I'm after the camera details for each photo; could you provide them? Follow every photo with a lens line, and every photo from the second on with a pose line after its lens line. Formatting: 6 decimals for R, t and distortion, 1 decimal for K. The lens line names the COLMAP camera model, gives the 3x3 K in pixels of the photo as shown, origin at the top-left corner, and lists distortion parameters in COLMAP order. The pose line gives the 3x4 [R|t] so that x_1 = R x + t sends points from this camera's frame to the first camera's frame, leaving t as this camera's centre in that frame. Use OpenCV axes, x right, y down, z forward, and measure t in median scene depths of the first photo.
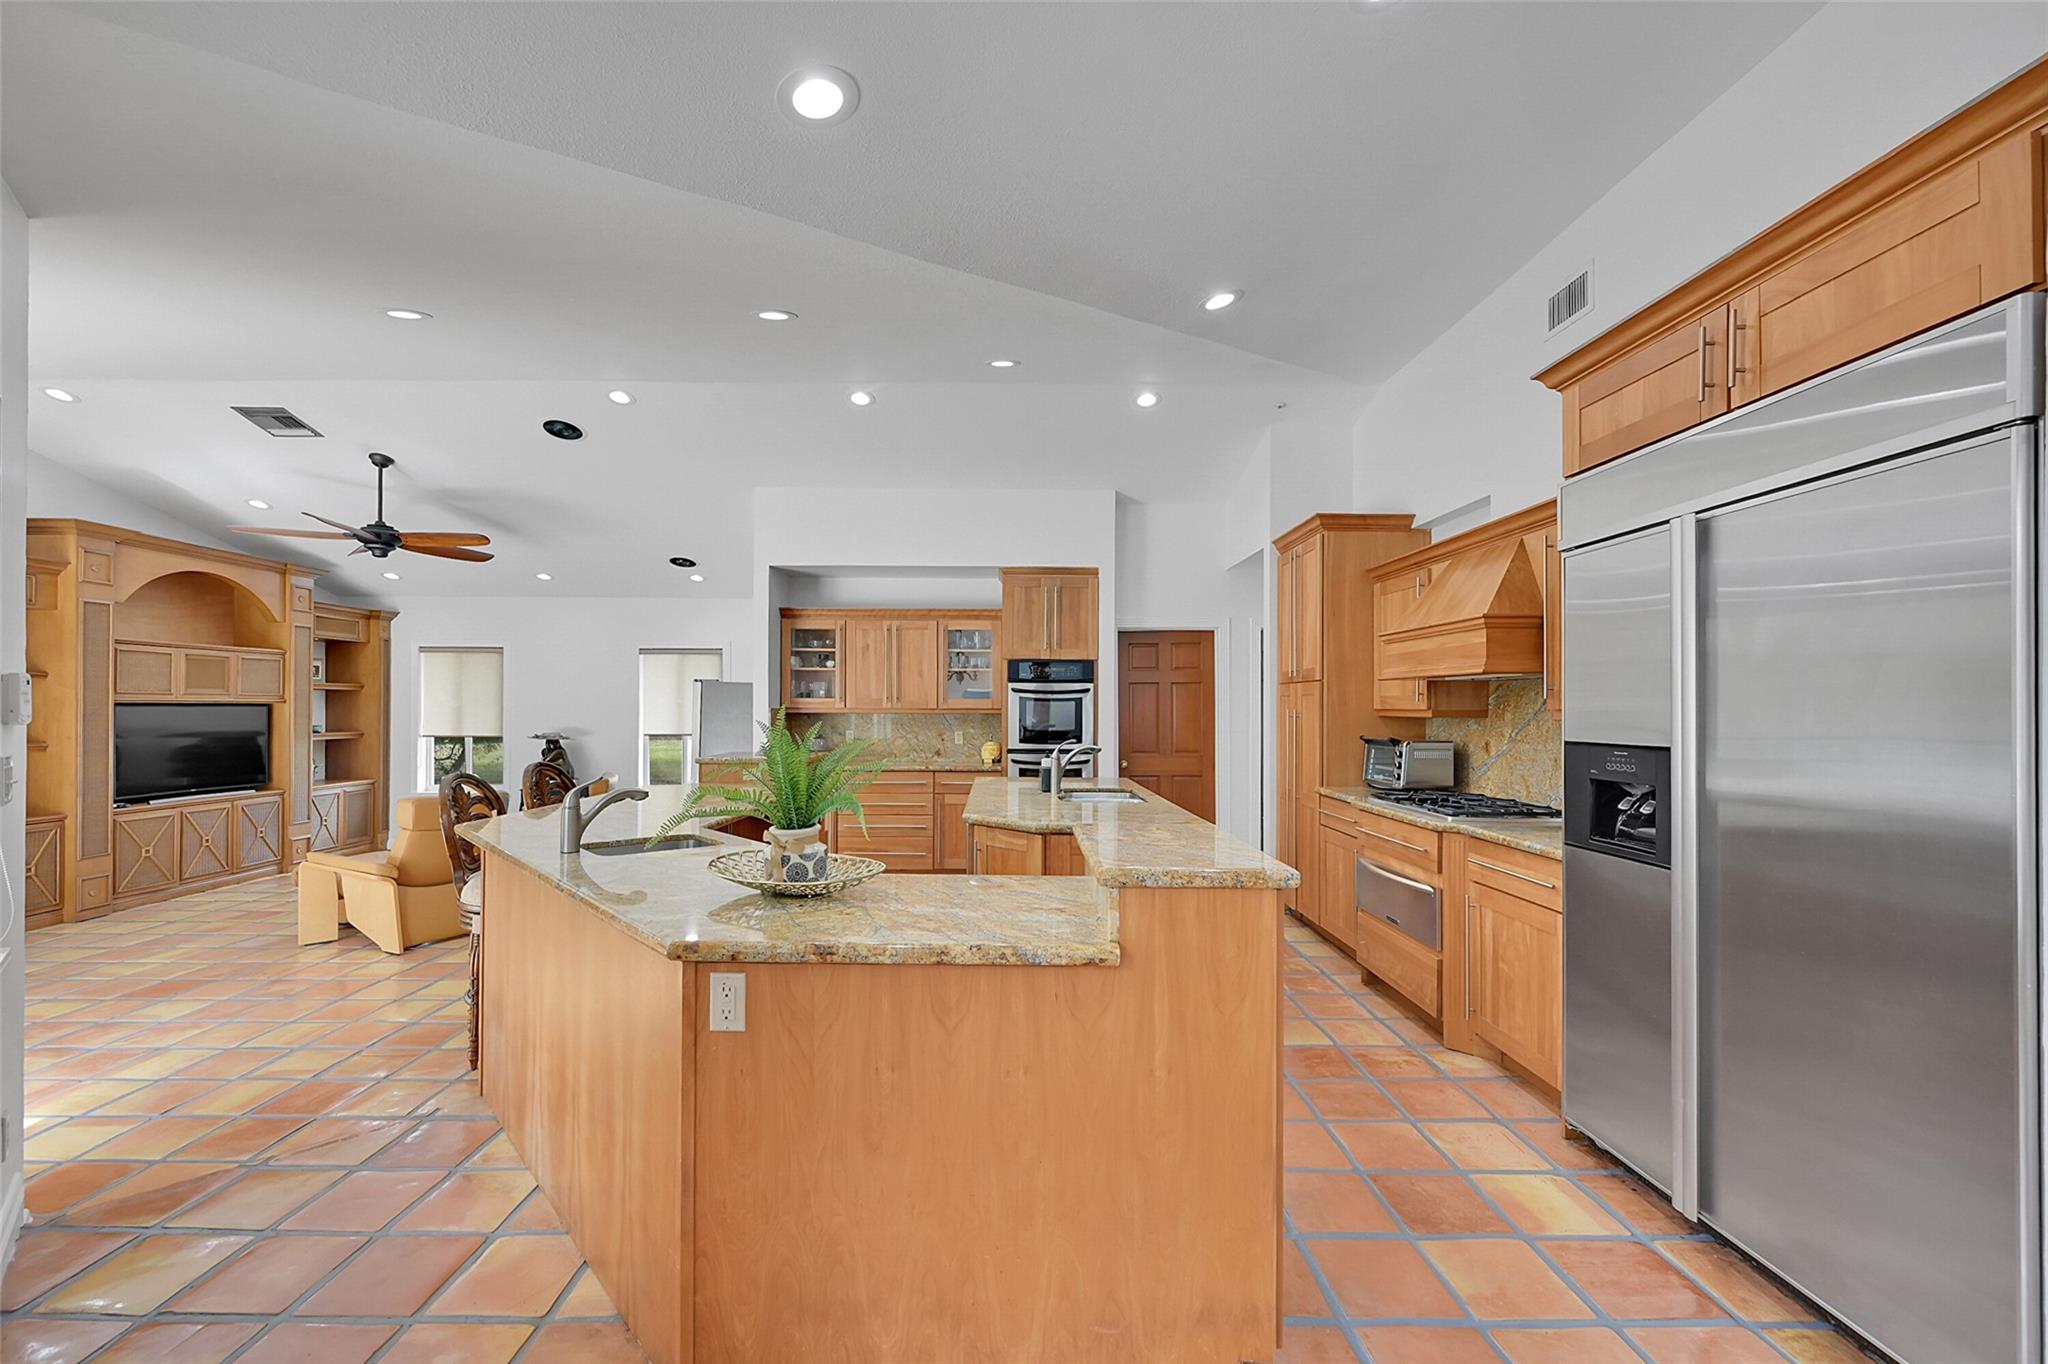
lens RADIAL K [[825.1, 0, 996.9], [0, 825.1, 706.3], [0, 0, 1]] dist [0.000637, -0.000067]
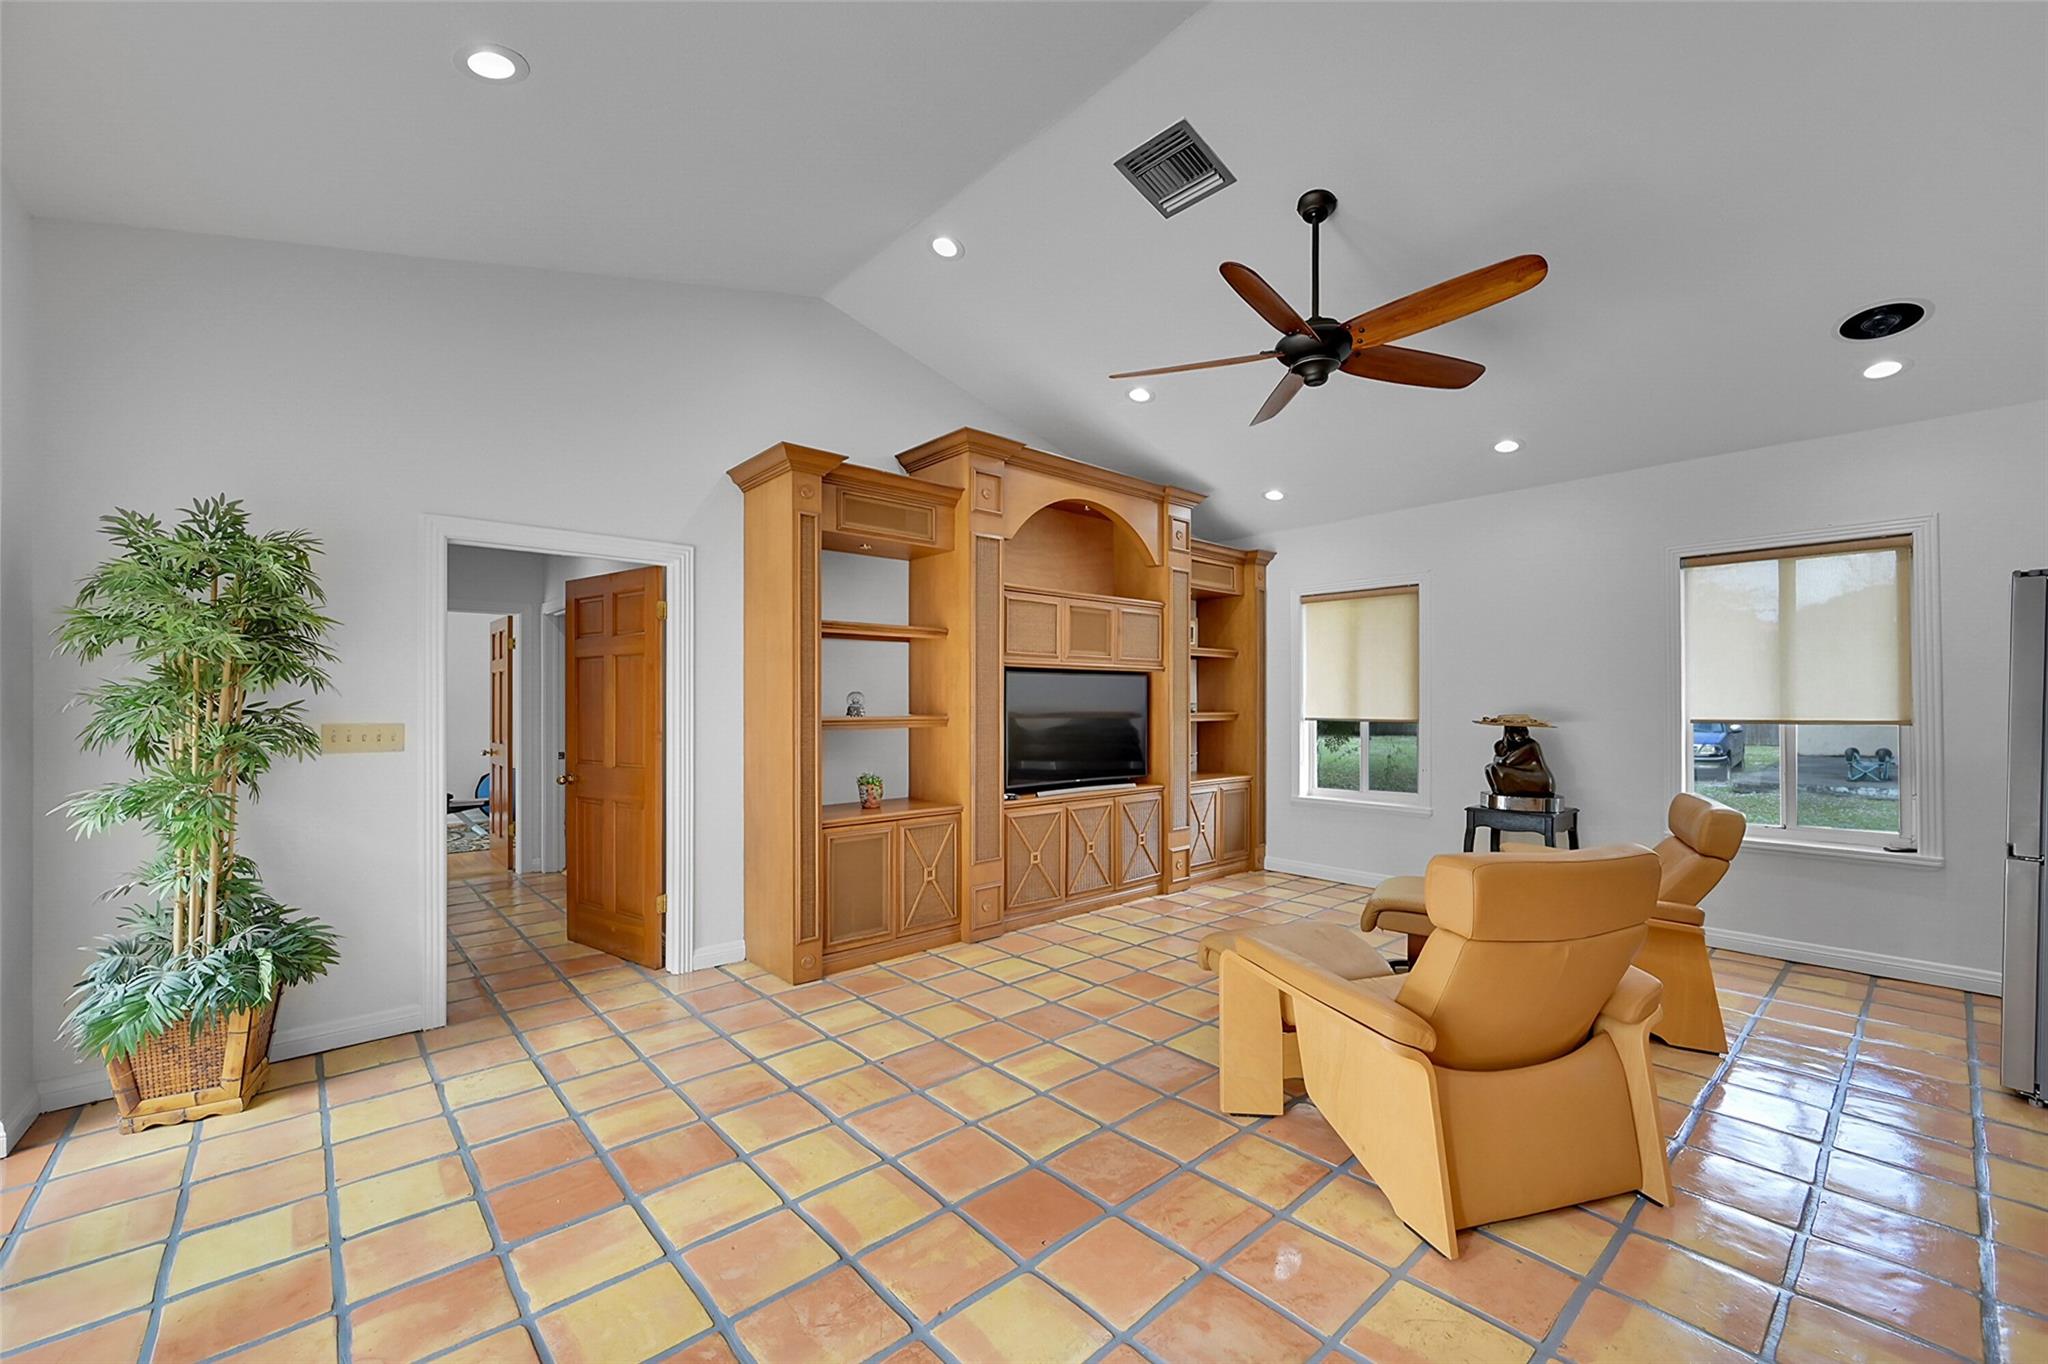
lens RADIAL K [[825.1, 0, 1023.5], [0, 825.1, 697.1], [0, 0, 1]] dist [0.000637, -0.000067]
pose [[0.665372, -0.010059, -0.746444, -0.380639], [0.004773, 0.999946, -0.009220, 0.026309], [0.746497, 0.002572, 0.665384, 0.396780]]
